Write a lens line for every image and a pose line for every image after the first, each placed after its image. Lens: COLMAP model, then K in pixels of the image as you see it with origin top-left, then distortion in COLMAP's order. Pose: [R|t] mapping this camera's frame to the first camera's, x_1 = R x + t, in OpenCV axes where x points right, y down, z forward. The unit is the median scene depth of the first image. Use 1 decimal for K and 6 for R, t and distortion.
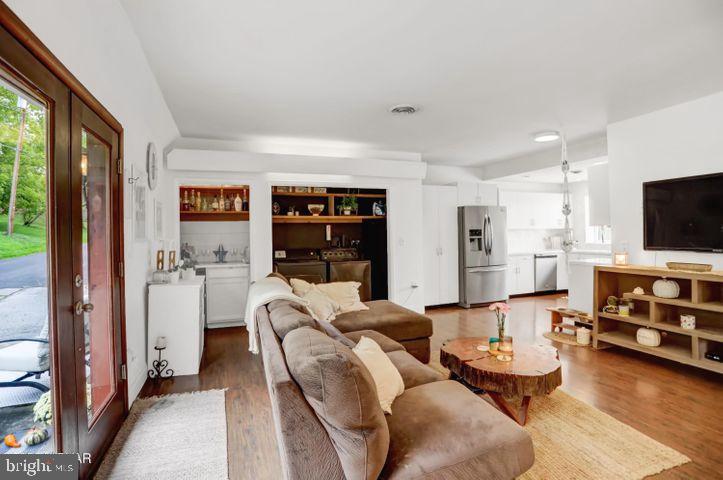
lens RADIAL K [[368.6, 0, 355.5], [0, 368.6, 235.9], [0, 0, 1]] dist [-0.041180, 0.012300]
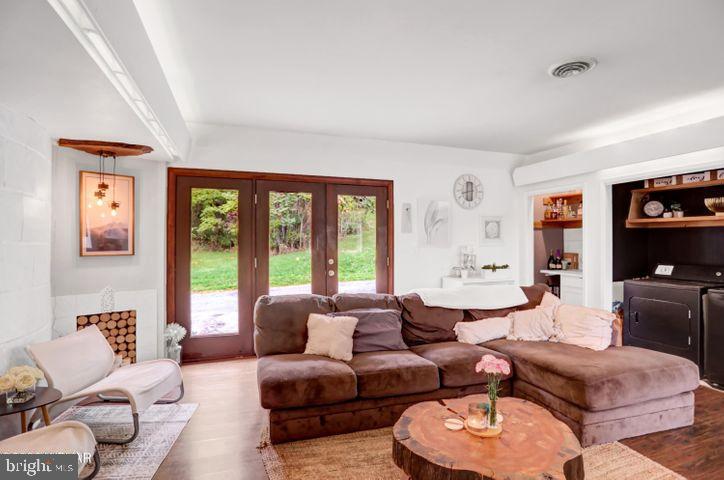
lens RADIAL K [[369.2, 0, 359.0], [0, 369.2, 240.0], [0, 0, 1]] dist [-0.041180, 0.012300]
pose [[-0.010411, 0.010121, -0.999895, 0.568497], [-0.006278, 0.999928, 0.010187, -0.014987], [0.999926, 0.006384, -0.010346, 0.417660]]
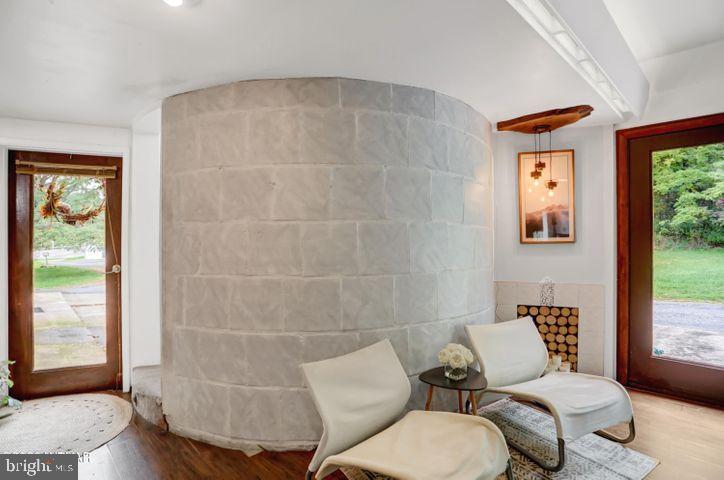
lens RADIAL K [[369.2, 0, 372.0], [0, 369.2, 238.9], [0, 0, 1]] dist [-0.041180, 0.012300]
pose [[-0.901179, 0.011016, -0.433307, 0.420284], [0.011594, 0.999932, 0.001308, 0.015202], [0.433292, -0.003845, -0.901245, 0.366560]]
